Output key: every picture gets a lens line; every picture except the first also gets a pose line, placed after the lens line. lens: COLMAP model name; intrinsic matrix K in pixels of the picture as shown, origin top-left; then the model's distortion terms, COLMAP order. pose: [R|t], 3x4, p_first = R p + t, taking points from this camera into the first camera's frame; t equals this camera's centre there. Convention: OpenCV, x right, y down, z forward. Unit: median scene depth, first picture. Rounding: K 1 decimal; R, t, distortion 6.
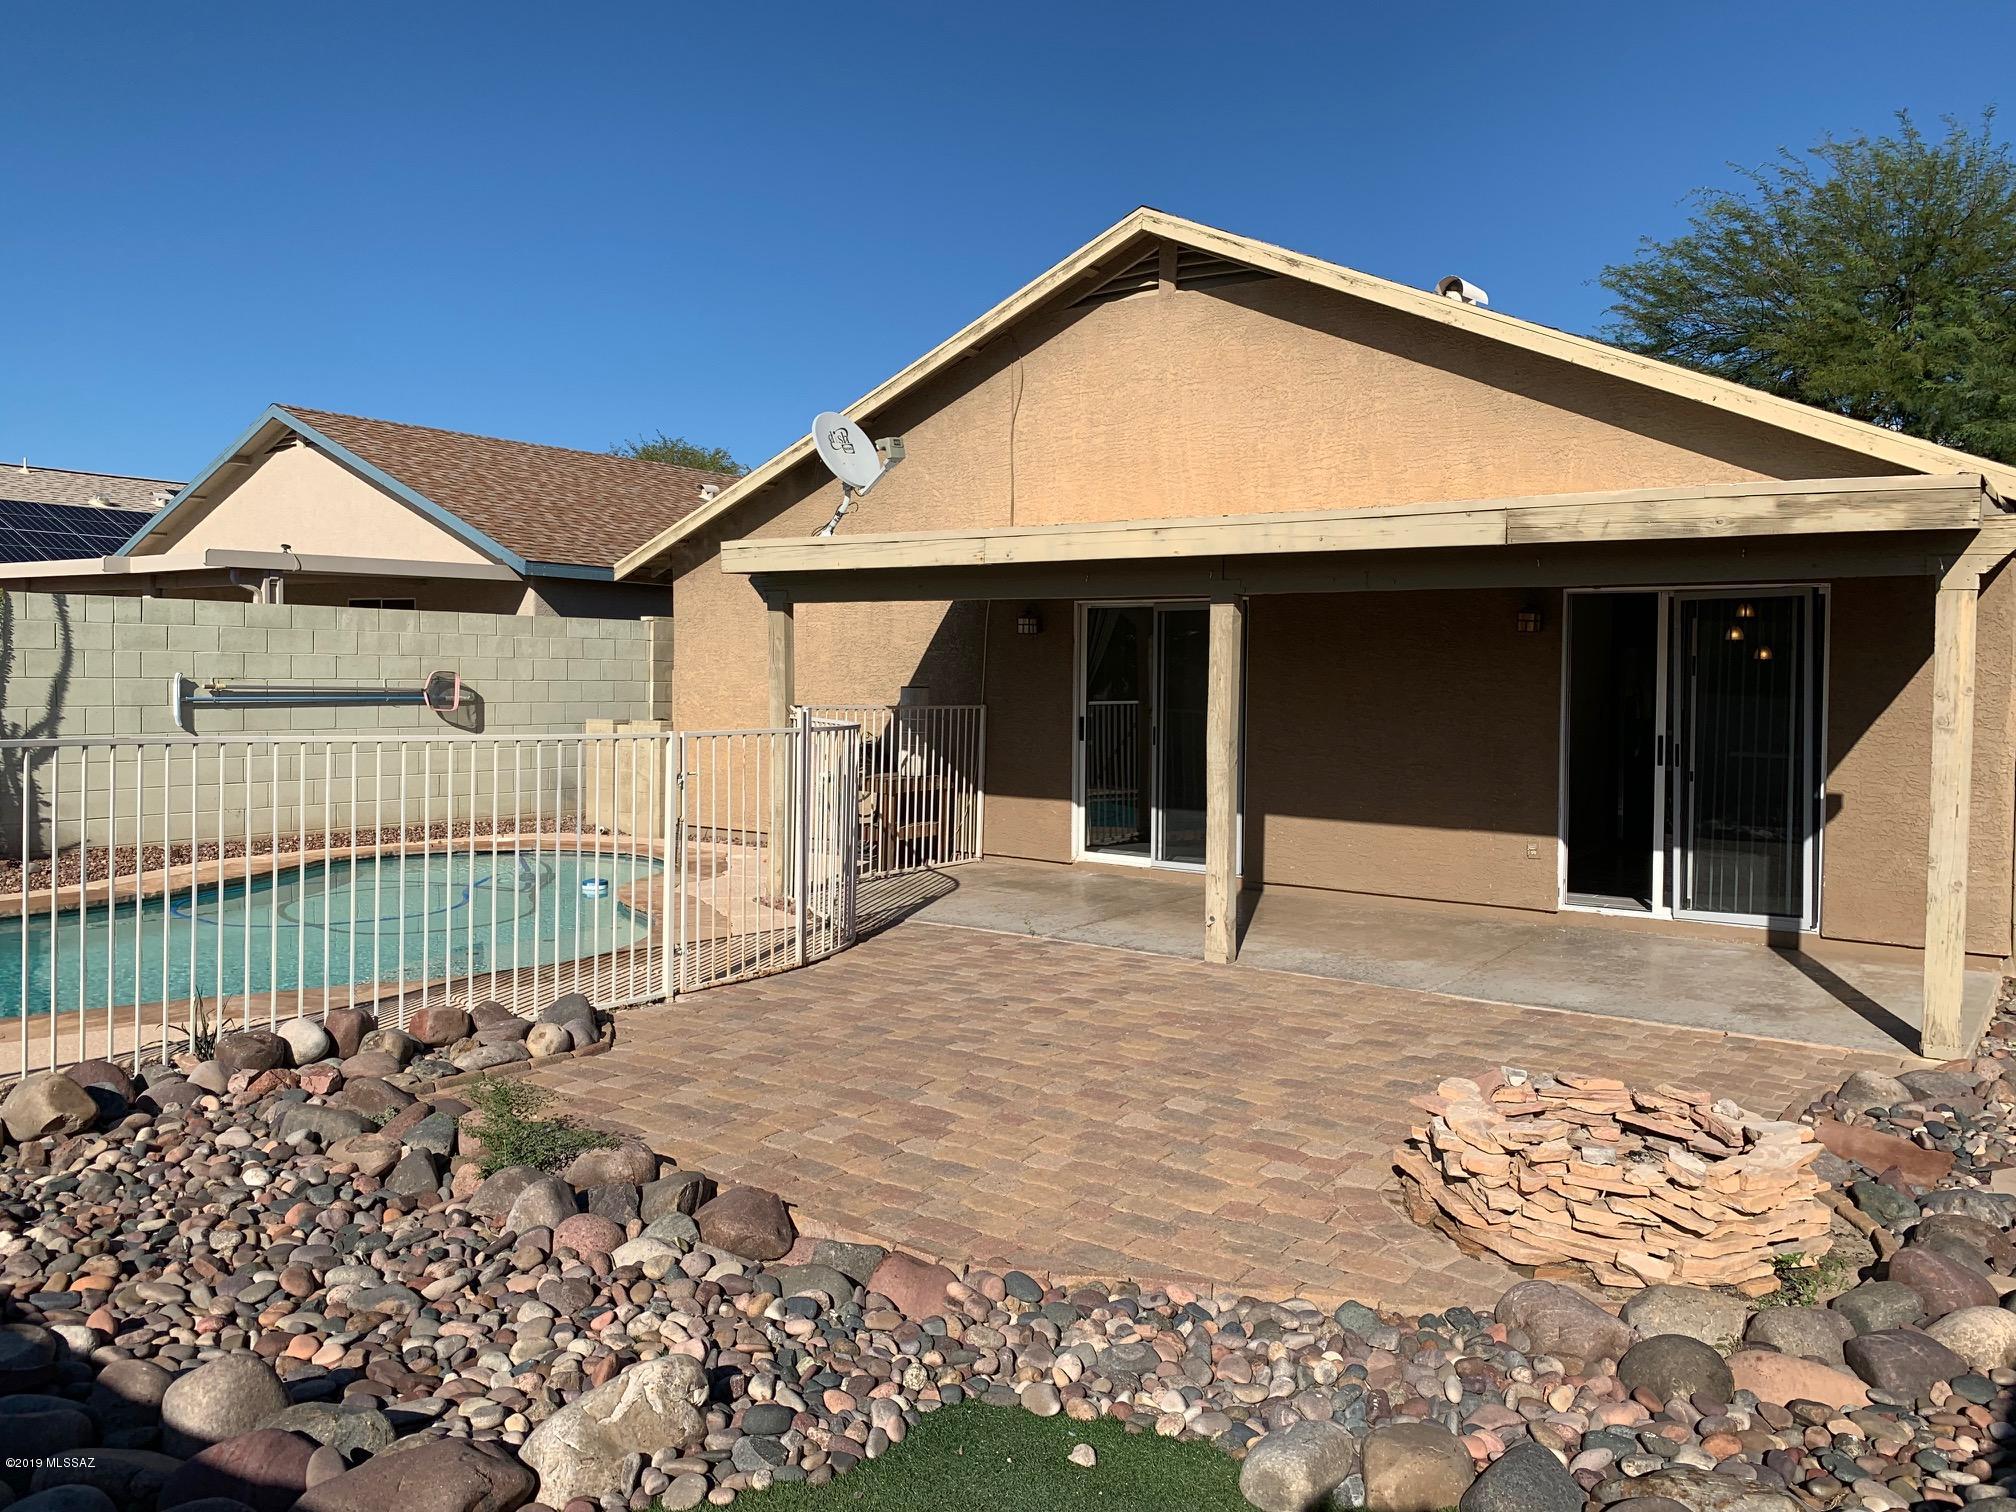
lens RADIAL K [[1539.6, 0, 1013.1], [0, 1539.6, 719.7], [0, 0, 1]] dist [0.049521, -0.053982]
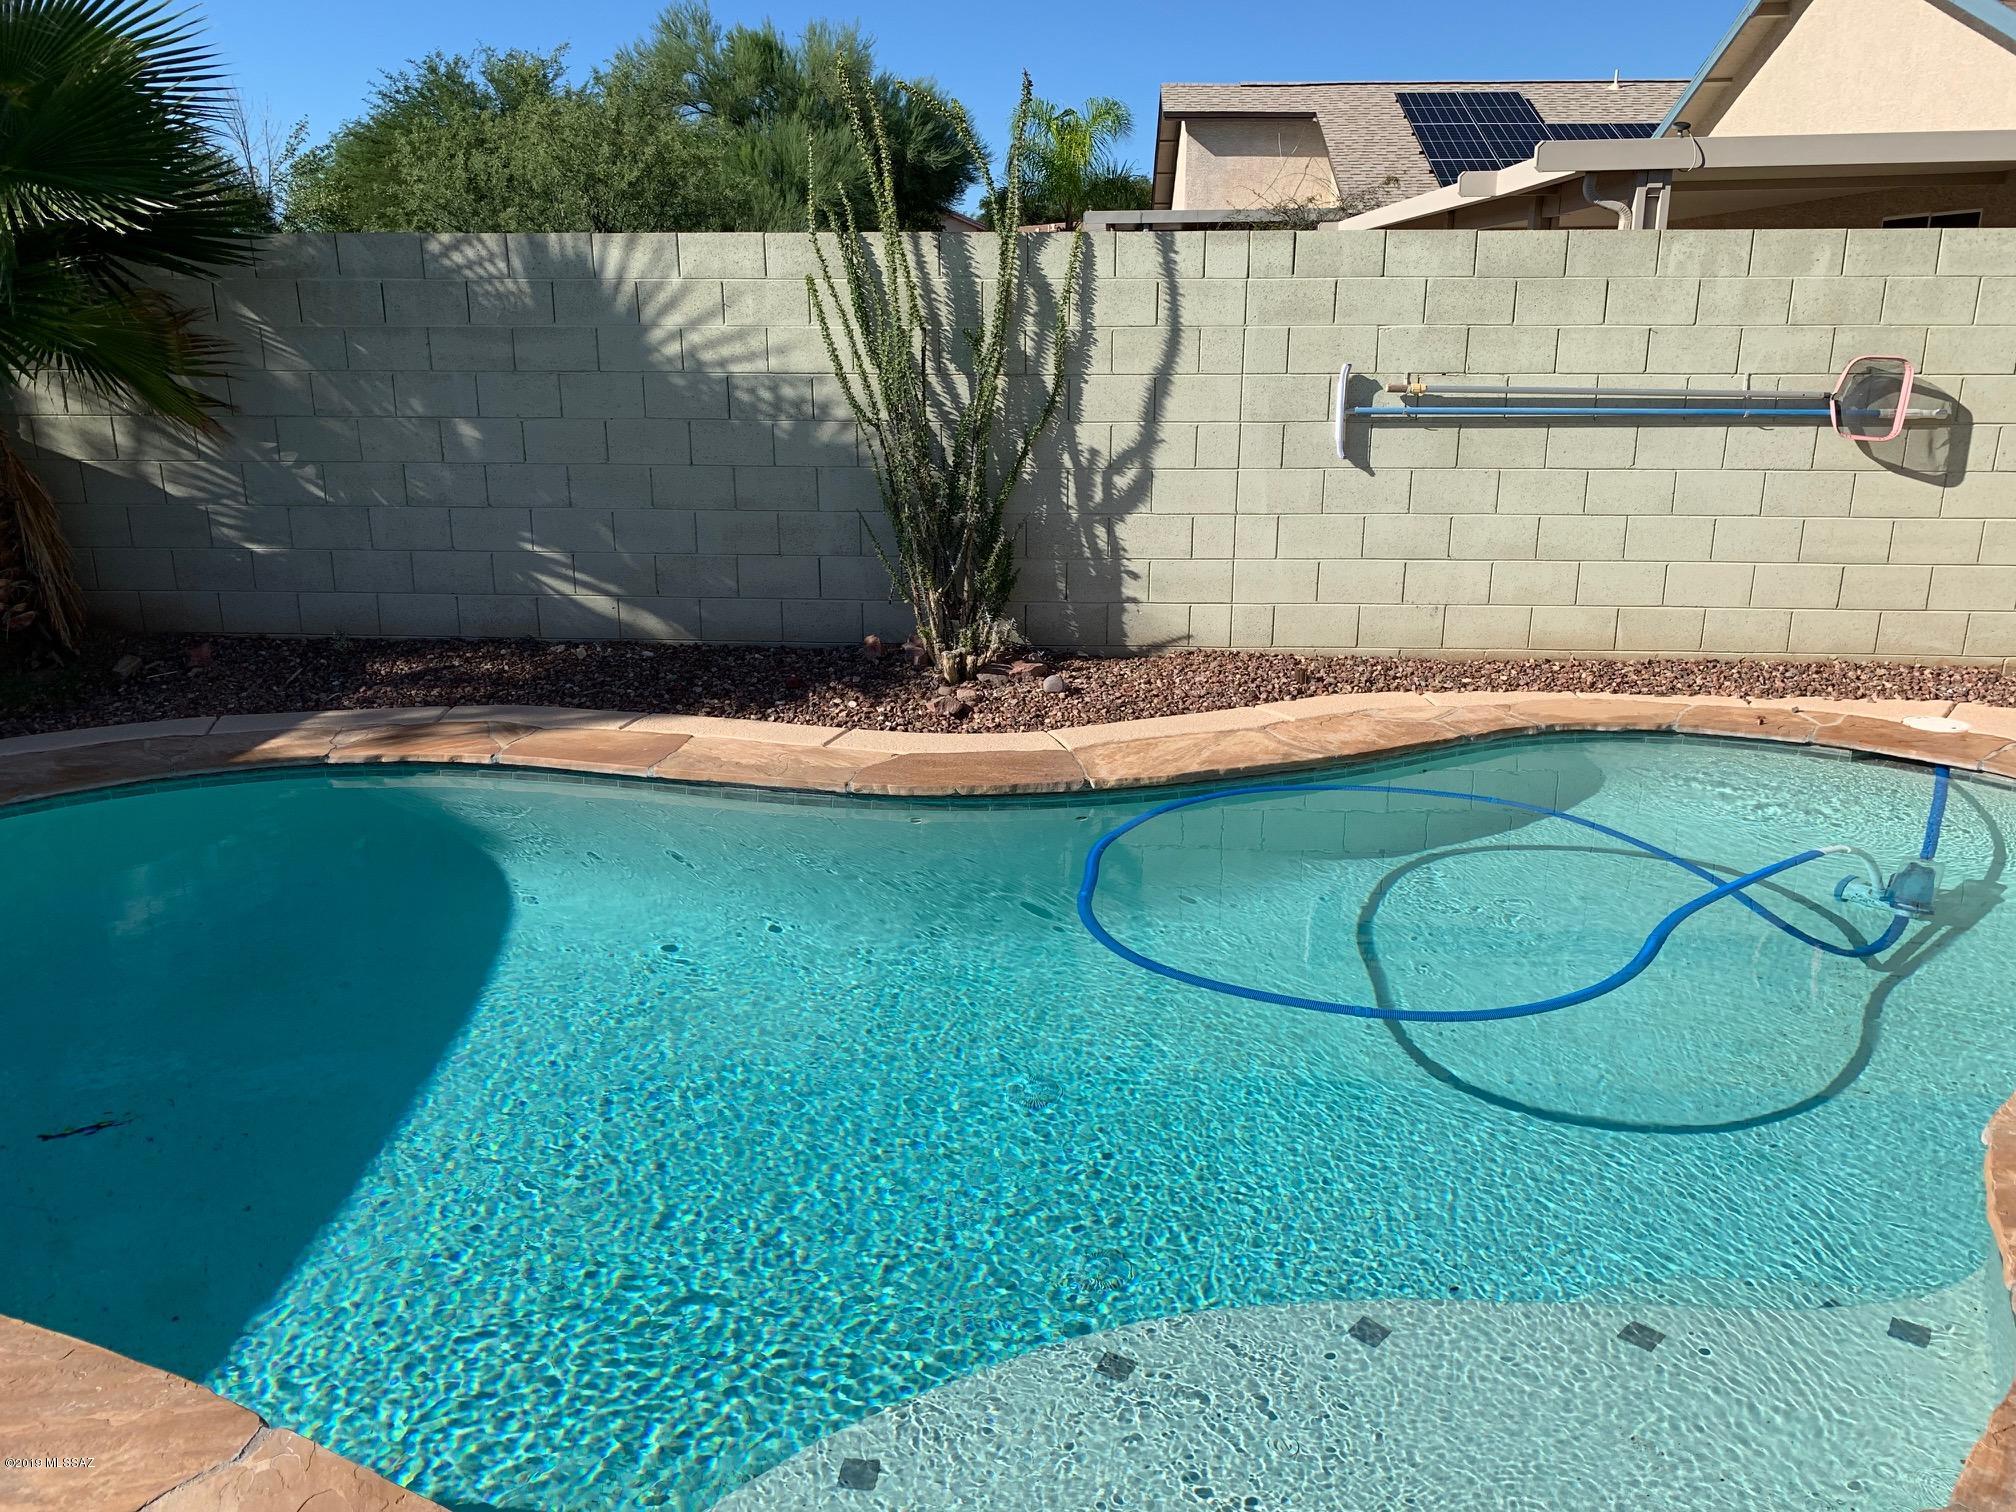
lens RADIAL K [[1523.1, 0, 1008.0], [0, 1523.1, 756.0], [0, 0, 1]] dist [-0.001901, -0.000956]
pose [[0.529000, 0.225766, -0.818040, -0.112945], [-0.015910, 0.966431, 0.256432, -0.034456], [0.848473, -0.122637, 0.514834, 0.614976]]
